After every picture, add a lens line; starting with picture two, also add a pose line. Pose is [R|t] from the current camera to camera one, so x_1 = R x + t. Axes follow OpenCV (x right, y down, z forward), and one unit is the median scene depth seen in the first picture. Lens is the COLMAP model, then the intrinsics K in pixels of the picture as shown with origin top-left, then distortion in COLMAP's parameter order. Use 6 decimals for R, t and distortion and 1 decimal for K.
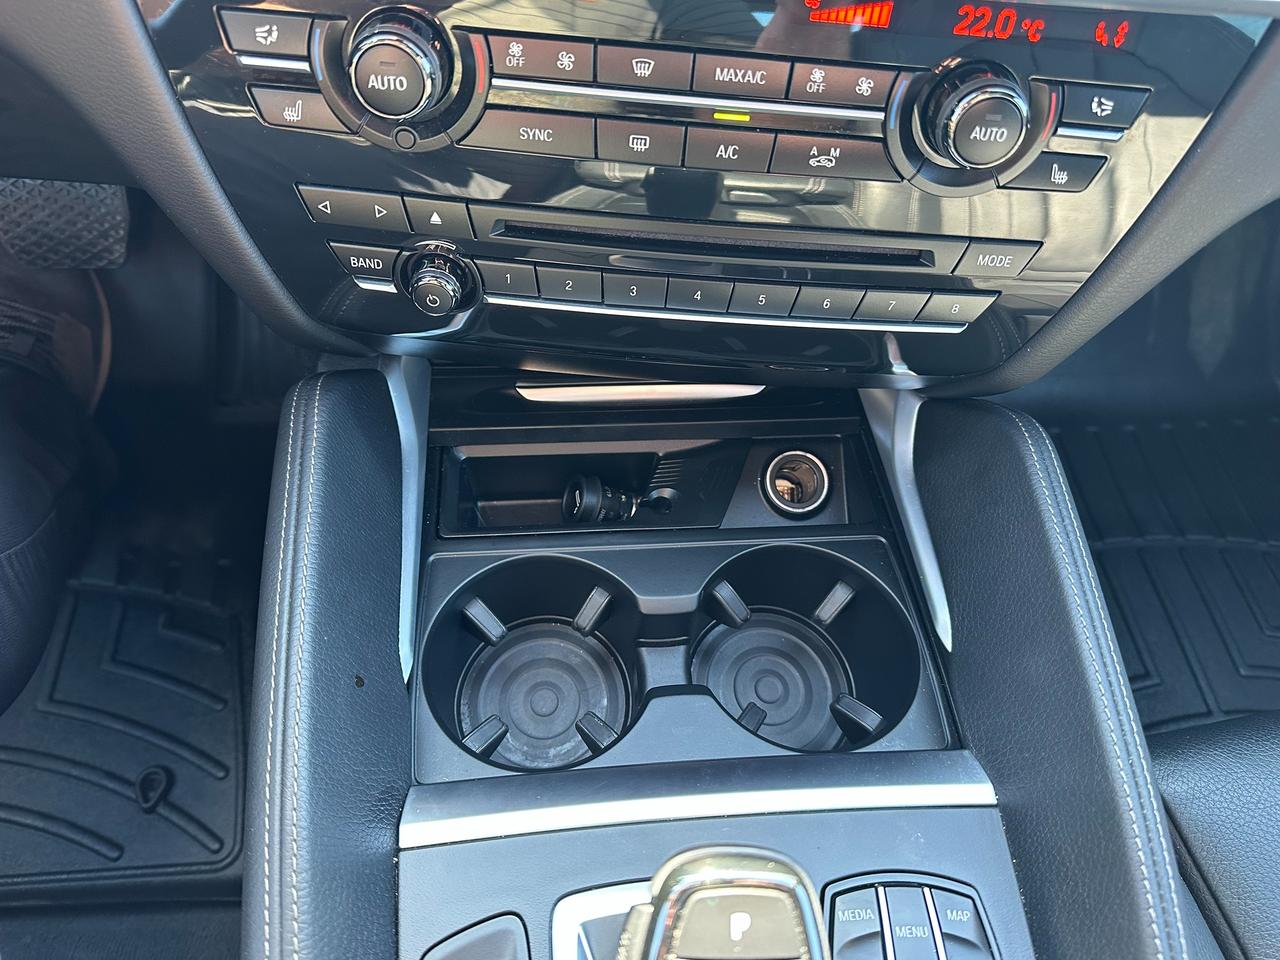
lens RADIAL K [[900.9, 0, 636.4], [0, 900.9, 494.5], [0, 0, 1]] dist [0.049428, -0.067925]
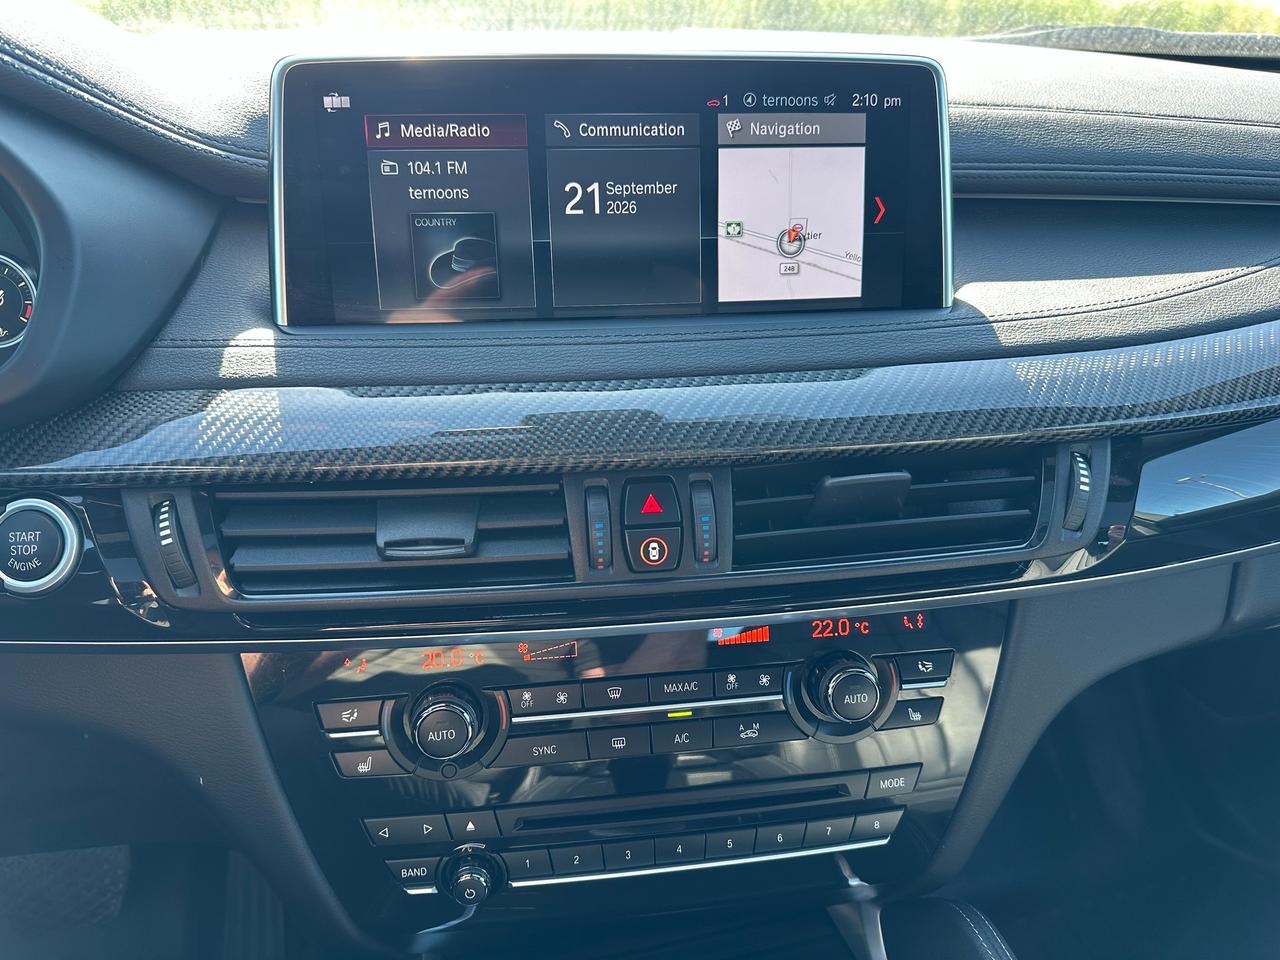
lens RADIAL K [[900.9, 0, 636.4], [0, 900.9, 494.5], [0, 0, 1]] dist [0.049428, -0.067925]
pose [[0.984038, -0.137052, 0.113518, -0.072510], [0.177372, 0.807101, -0.563140, 0.087935], [-0.014441, 0.574286, 0.818527, -0.344438]]
